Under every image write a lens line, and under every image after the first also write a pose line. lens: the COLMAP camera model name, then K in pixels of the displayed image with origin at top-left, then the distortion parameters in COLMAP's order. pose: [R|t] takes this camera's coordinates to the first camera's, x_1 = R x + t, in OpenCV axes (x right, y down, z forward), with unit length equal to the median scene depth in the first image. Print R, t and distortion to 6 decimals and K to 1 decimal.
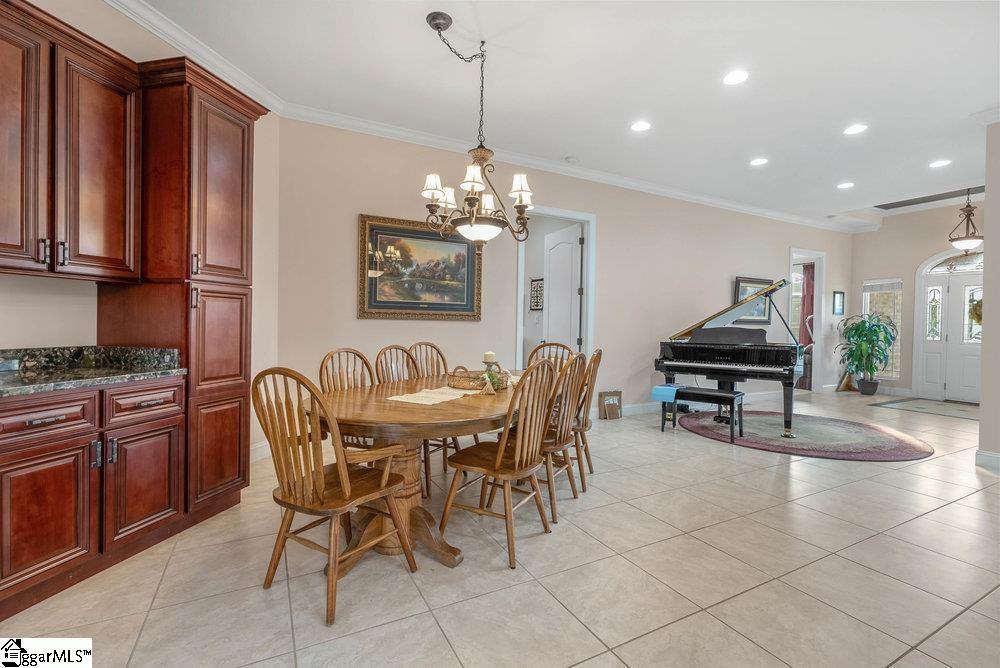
lens RADIAL K [[454.7, 0, 501.8], [0, 454.7, 330.6], [0, 0, 1]] dist [-0.001712, -0.000092]
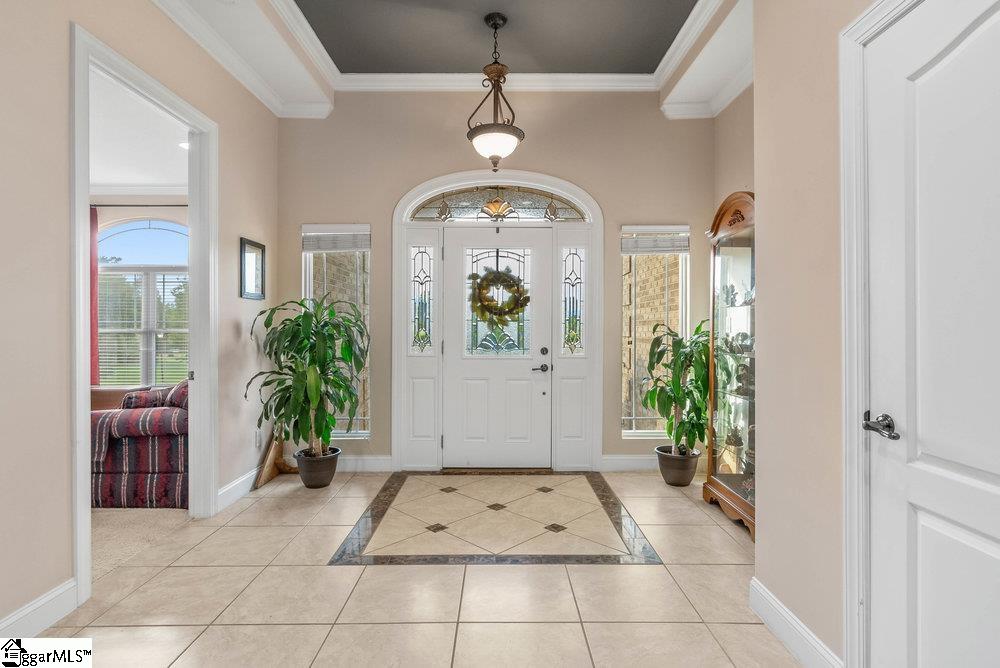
lens RADIAL K [[513.9, 0, 501.2], [0, 513.9, 331.9], [0, 0, 1]] dist [-0.000775, -0.000247]
pose [[0.479896, -0.017257, 0.877156, 0.459023], [0.020259, 0.999758, 0.008585, -0.004913], [-0.877092, 0.013650, 0.480129, 0.605098]]
